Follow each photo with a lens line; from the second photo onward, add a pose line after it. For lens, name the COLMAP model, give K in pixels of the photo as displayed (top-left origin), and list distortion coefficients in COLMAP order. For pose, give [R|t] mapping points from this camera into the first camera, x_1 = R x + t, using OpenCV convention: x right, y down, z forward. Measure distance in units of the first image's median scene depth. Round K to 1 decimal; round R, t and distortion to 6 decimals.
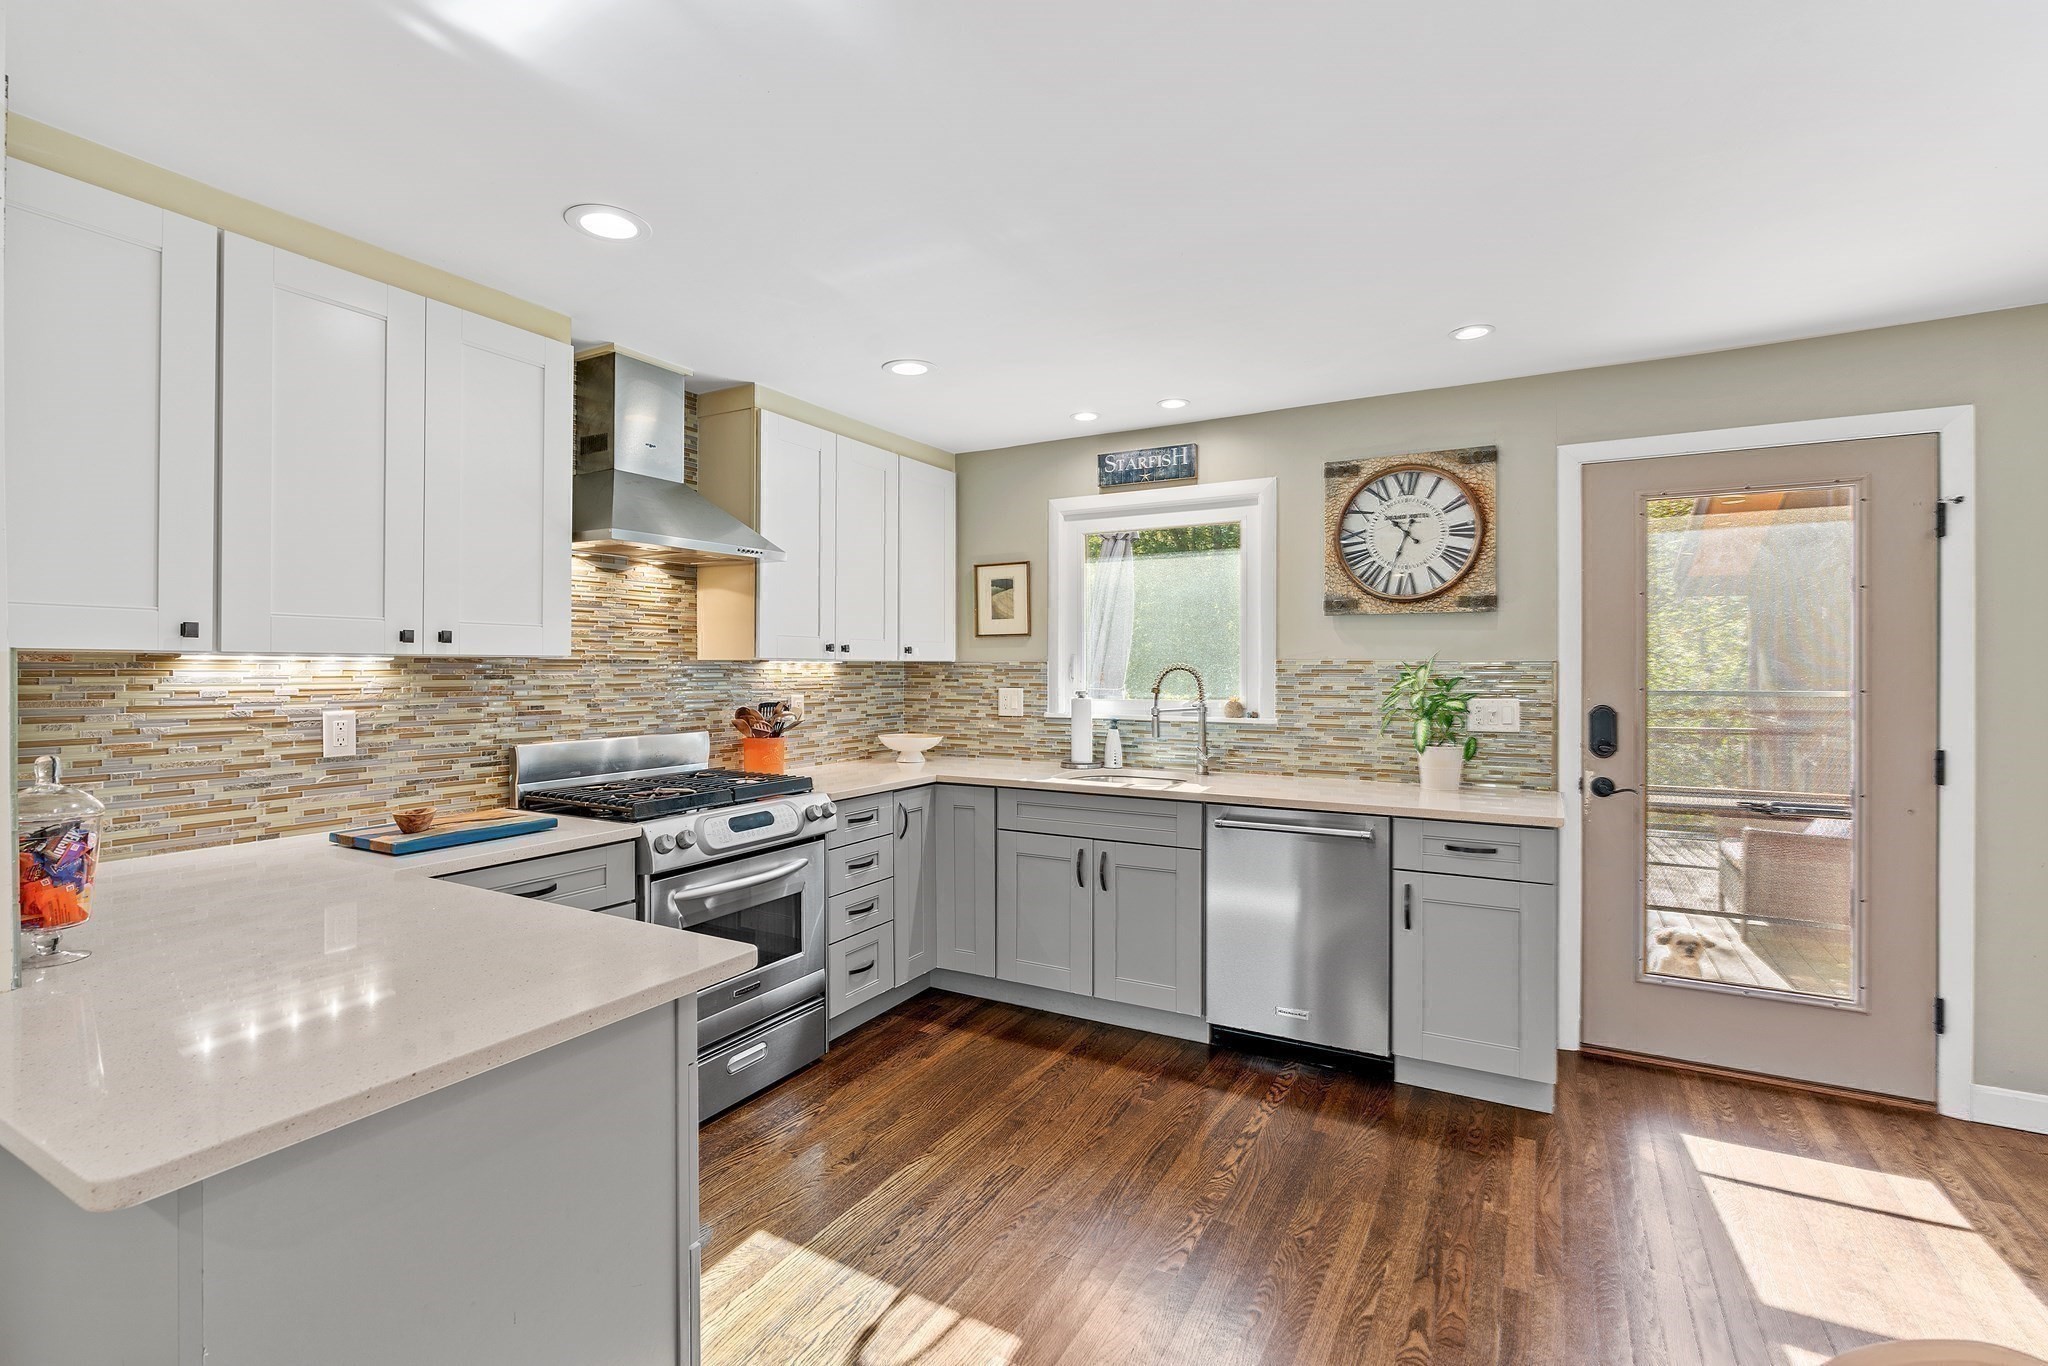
lens RADIAL K [[928.2, 0, 1020.8], [0, 928.2, 669.7], [0, 0, 1]] dist [-0.004625, 0.002592]
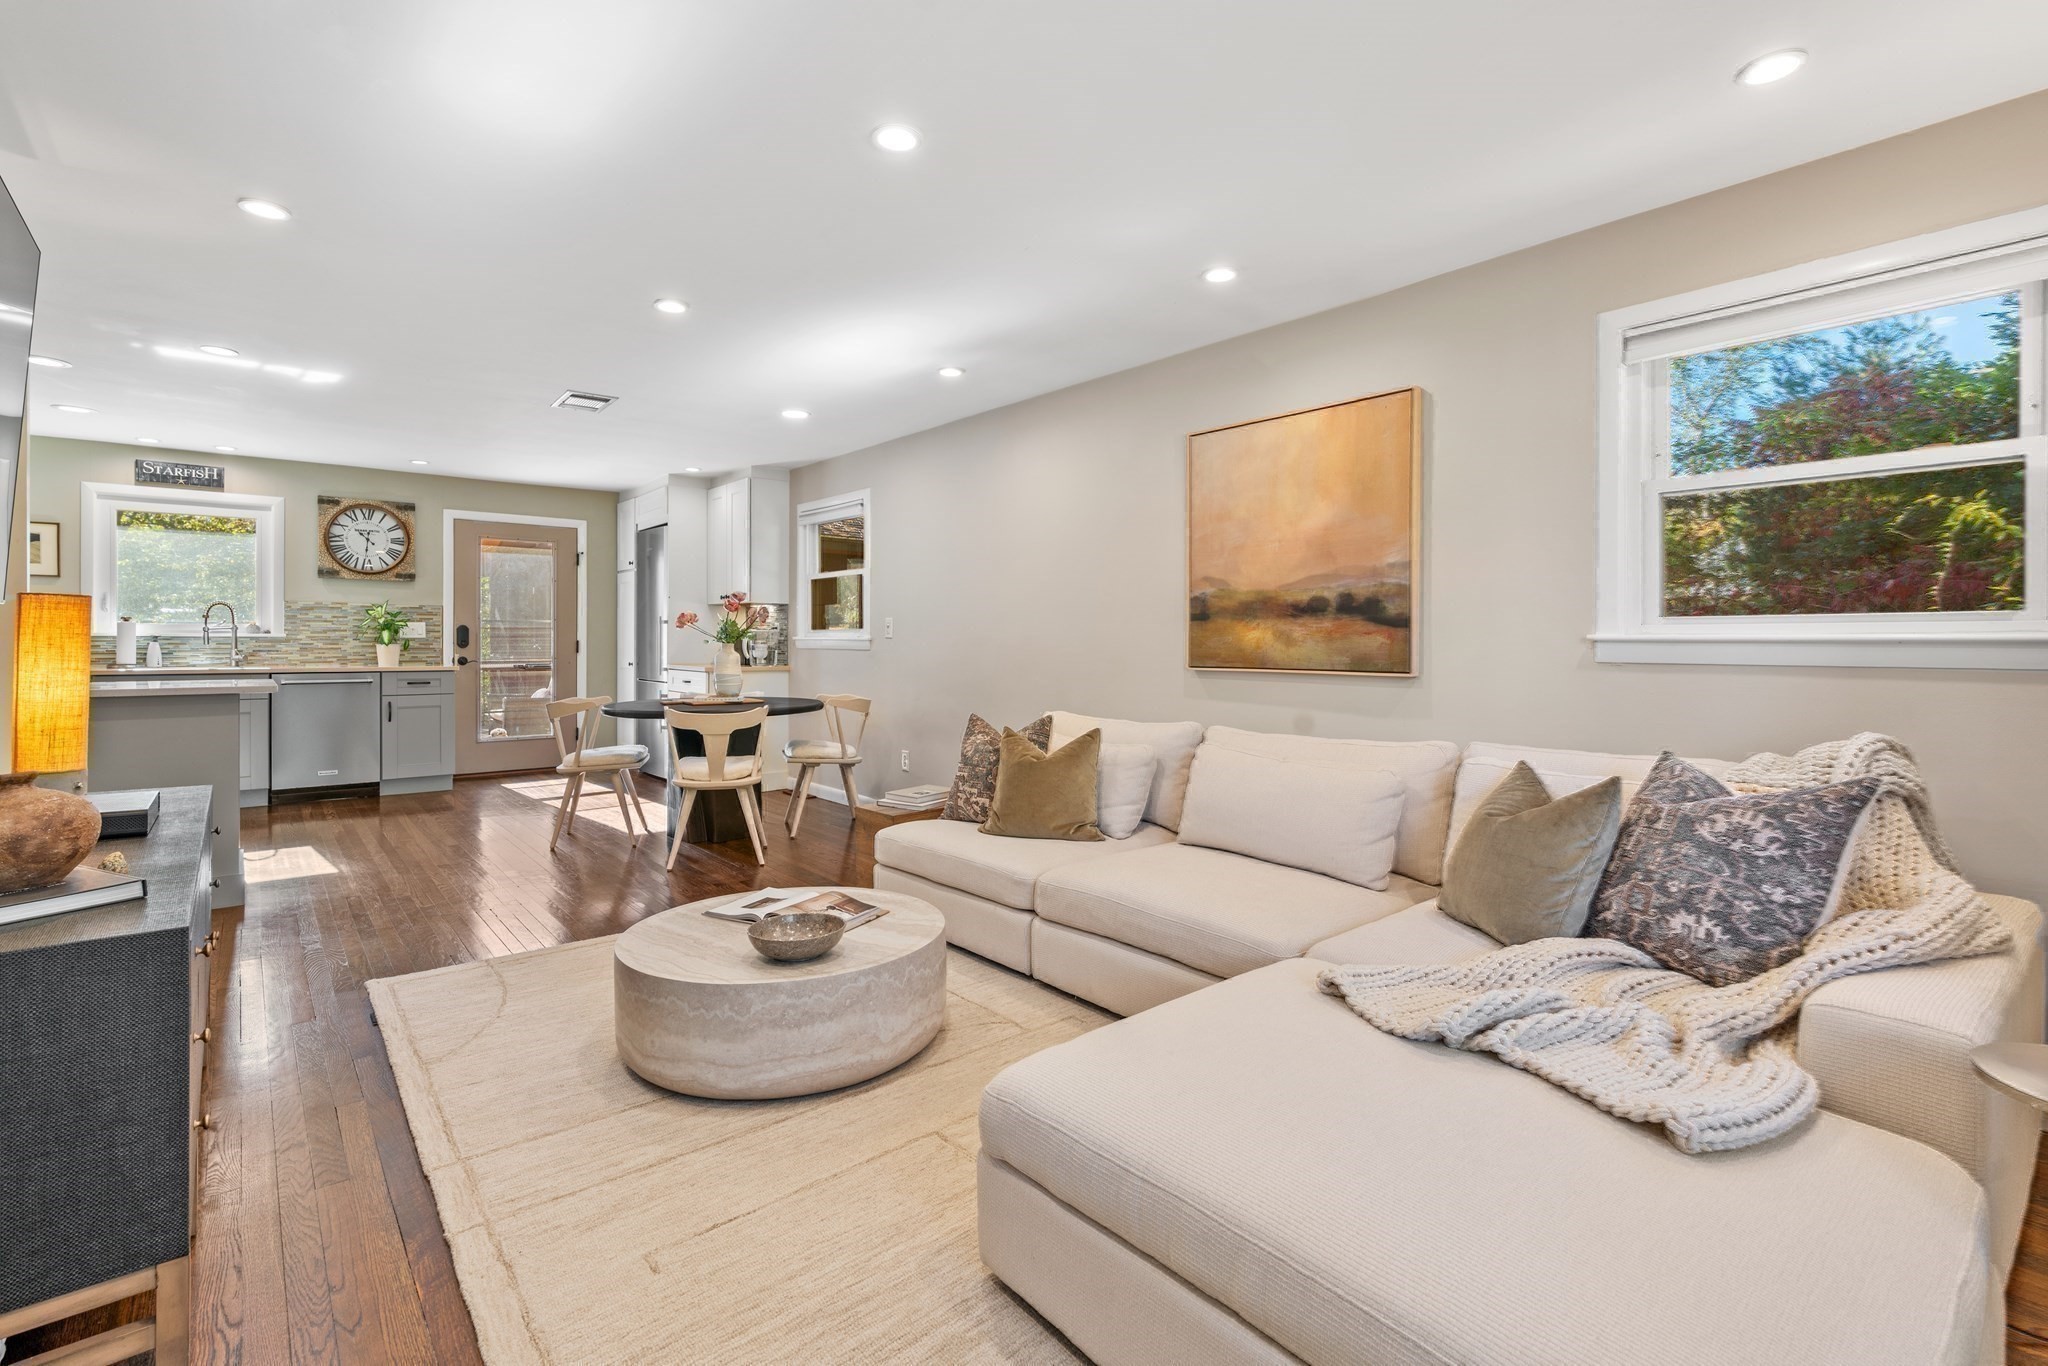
lens RADIAL K [[928.2, 0, 995.8], [0, 928.2, 640.8], [0, 0, 1]] dist [-0.004625, 0.002592]
pose [[0.370934, 0.005570, 0.928643, -0.937744], [0.002319, 0.999973, -0.006924, 0.088320], [-0.928656, 0.004722, 0.370911, -0.997073]]
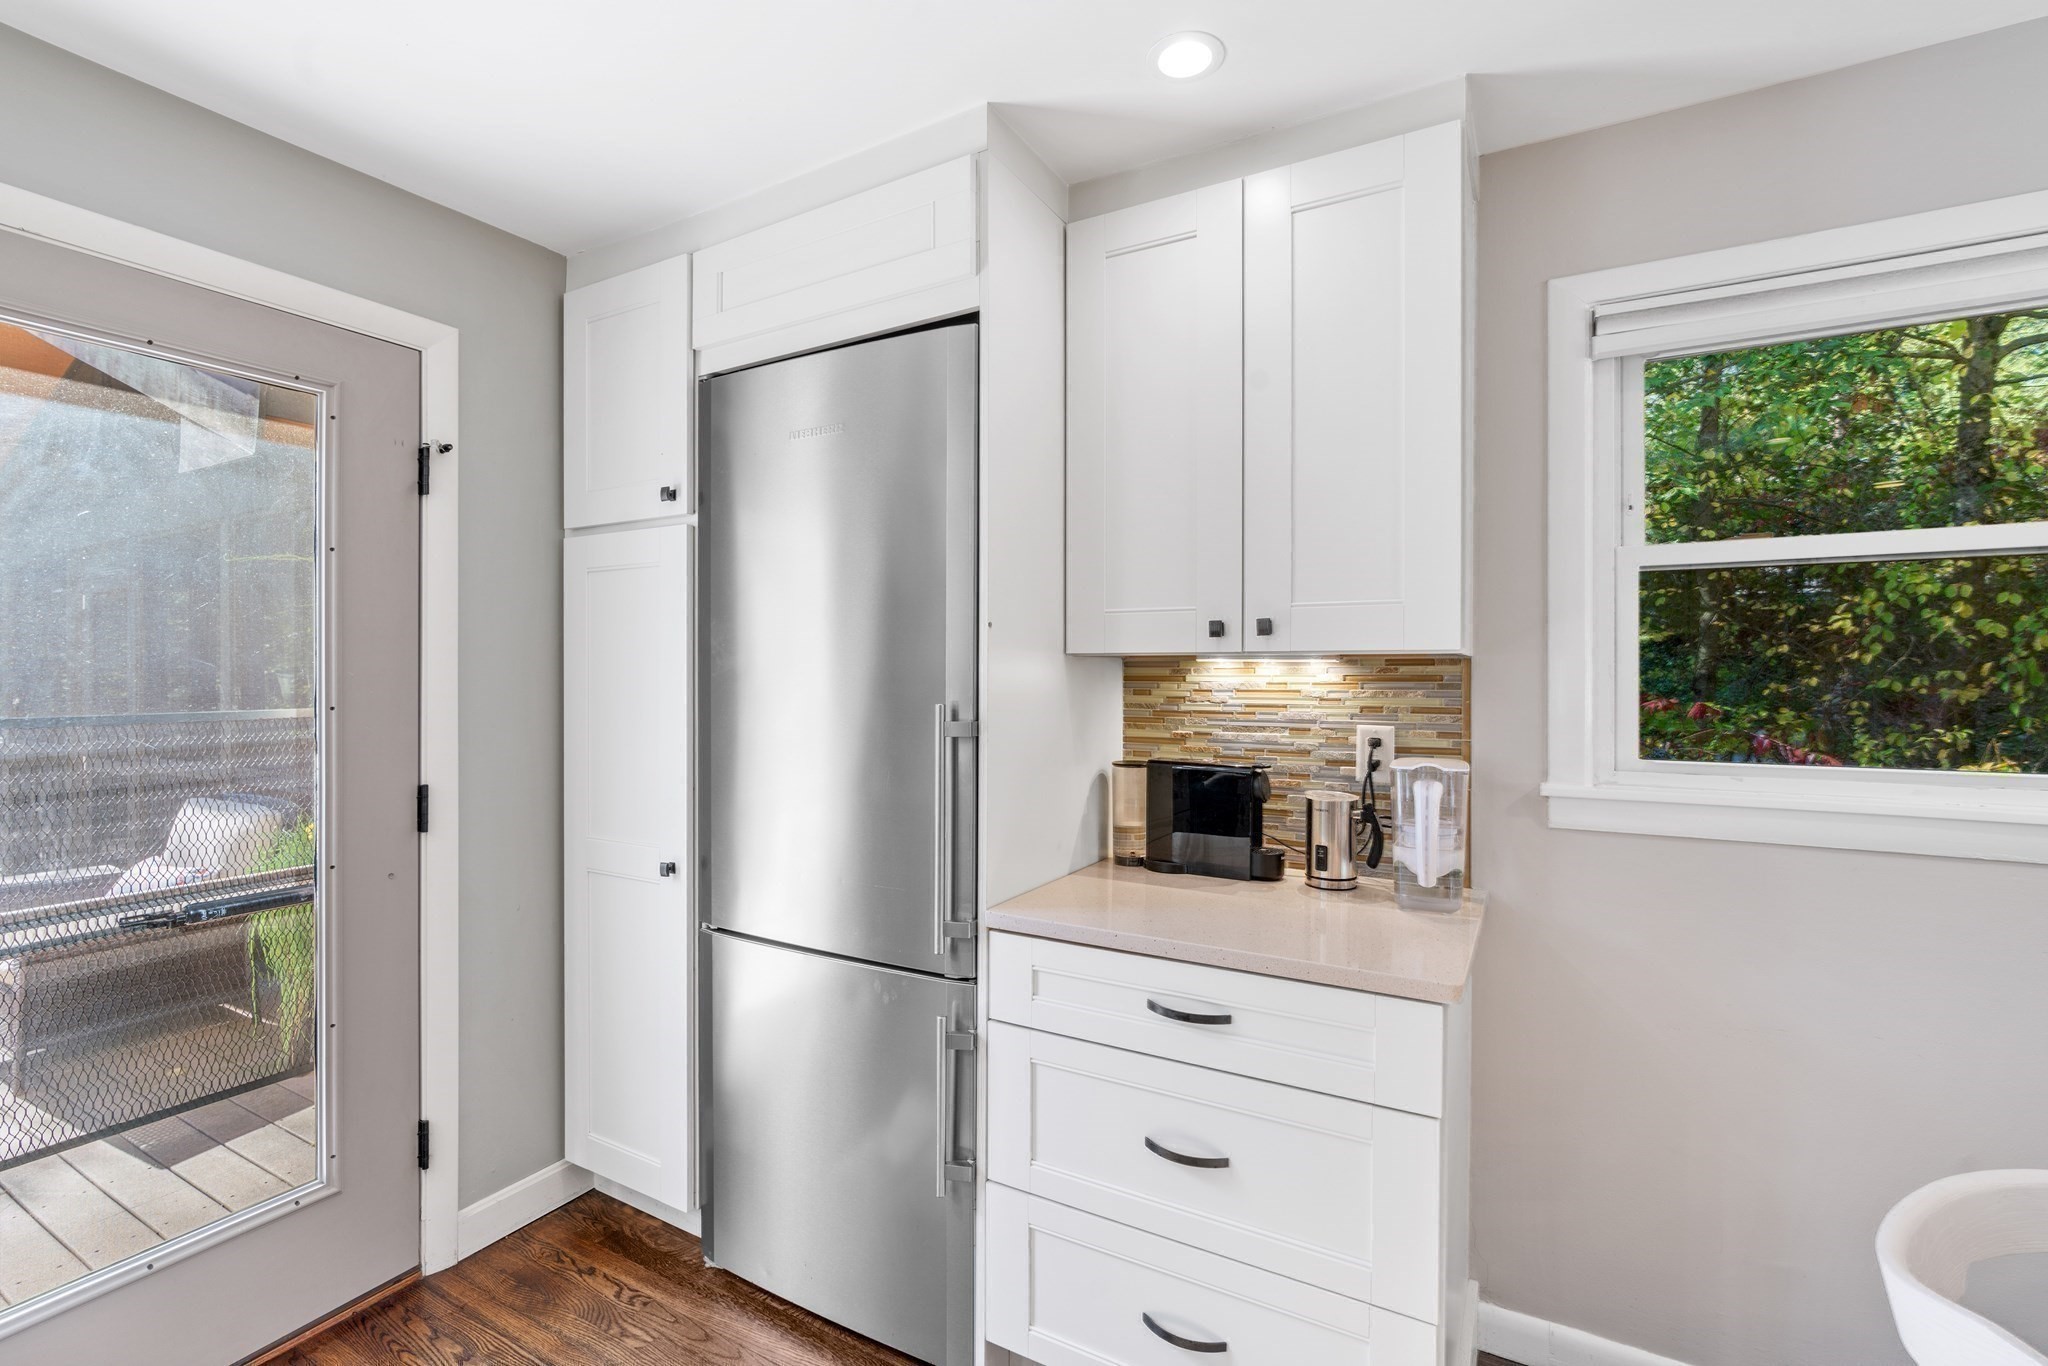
lens RADIAL K [[928.2, 0, 1023.9], [0, 928.2, 682.7], [0, 0, 1]] dist [-0.004625, 0.002592]
pose [[0.018579, -0.005072, 0.999815, 0.214649], [0.005609, 0.999972, 0.004968, 0.003620], [-0.999812, 0.005516, 0.018607, 0.408967]]
